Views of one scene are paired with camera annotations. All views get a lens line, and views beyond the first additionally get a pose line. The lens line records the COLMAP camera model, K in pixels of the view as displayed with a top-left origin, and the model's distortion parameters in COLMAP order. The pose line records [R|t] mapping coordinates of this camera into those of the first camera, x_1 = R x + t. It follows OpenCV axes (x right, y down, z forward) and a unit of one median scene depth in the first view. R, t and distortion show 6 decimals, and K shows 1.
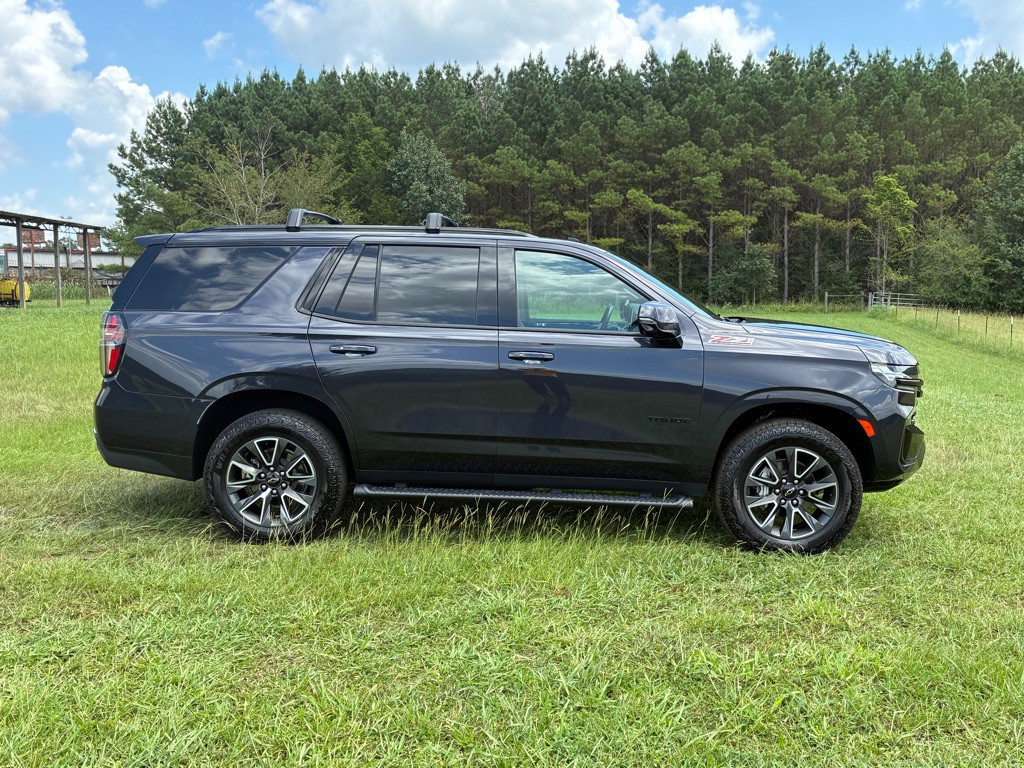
lens RADIAL K [[1001.6, 0, 515.8], [0, 1001.6, 368.5], [0, 0, 1]] dist [0.021059, 0.000000]
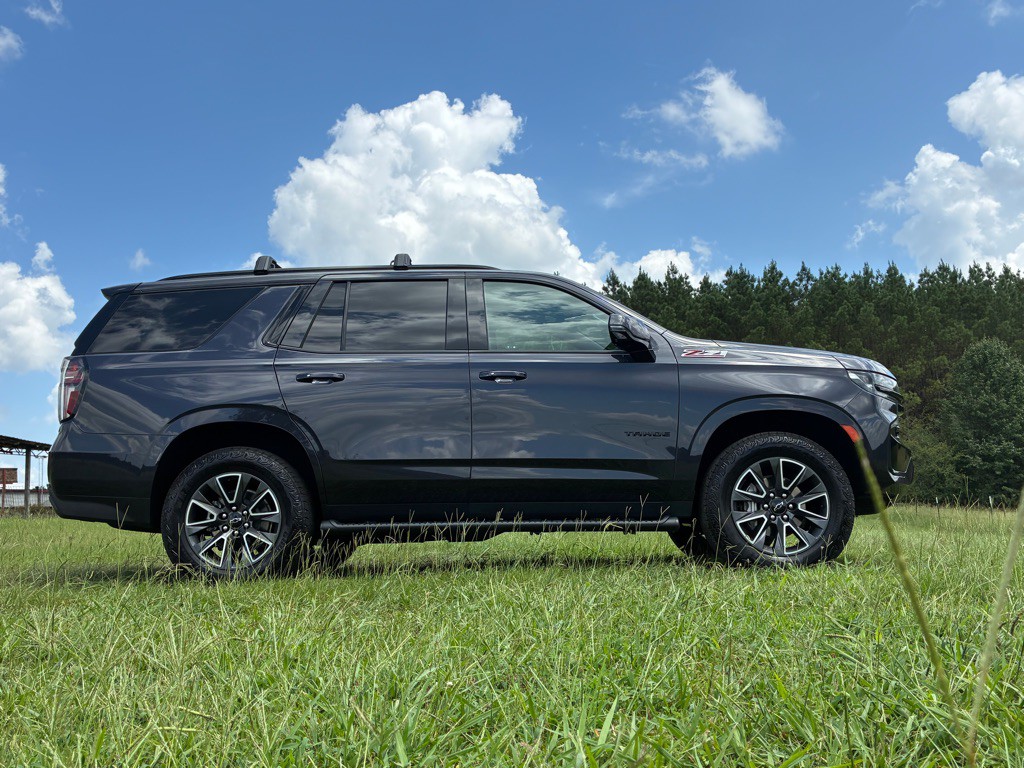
lens RADIAL K [[1001.6, 0, 505.3], [0, 1001.6, 386.1], [0, 0, 1]] dist [0.021059, 0.000000]
pose [[0.999301, -0.032905, 0.017733, 0.000103], [0.035956, 0.975853, -0.215446, 0.189212], [-0.010216, 0.215934, 0.976355, 0.042861]]
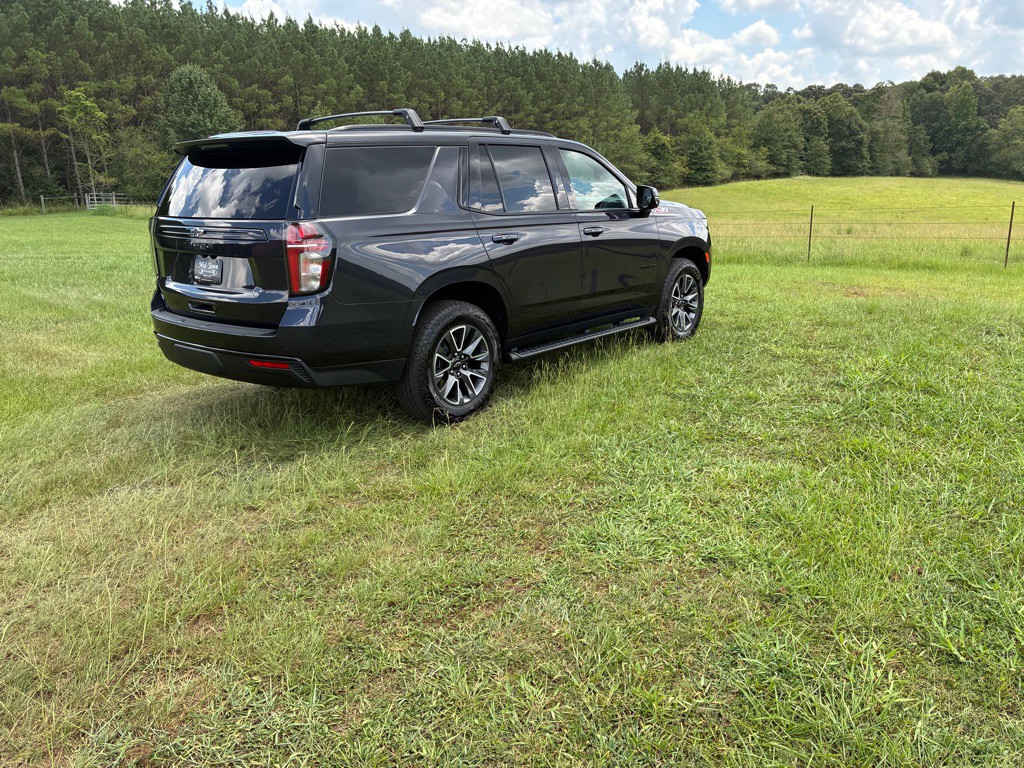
lens RADIAL K [[777.5, 0, 488.2], [0, 777.5, 389.8], [0, 0, 1]] dist [0.040092, -0.058650]
pose [[0.616271, -0.231540, 0.752728, -0.828433], [0.099198, 0.971013, 0.217470, -0.042997], [-0.781262, -0.059351, 0.621375, 0.407451]]
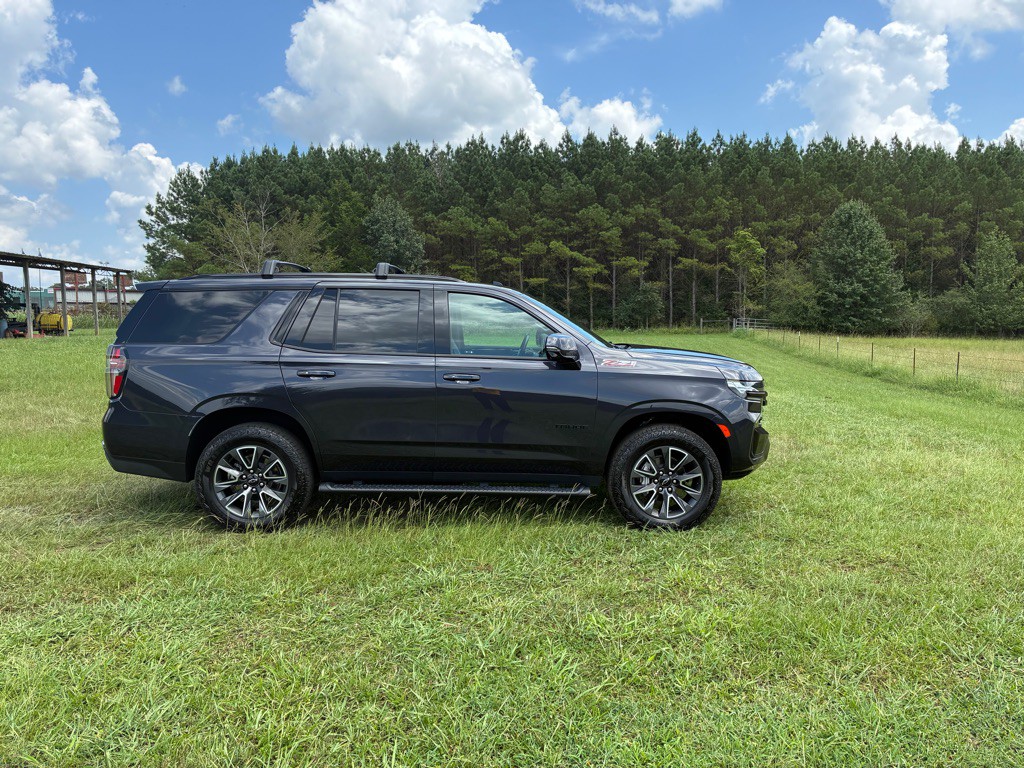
lens RADIAL K [[773.6, 0, 516.3], [0, 773.6, 378.1], [0, 0, 1]] dist [0.014936, 0.013205]
pose [[0.997916, -0.012248, 0.063352, 0.020958], [0.012238, 0.999925, 0.000543, -0.010243], [-0.063354, 0.000234, 0.997991, 0.027817]]
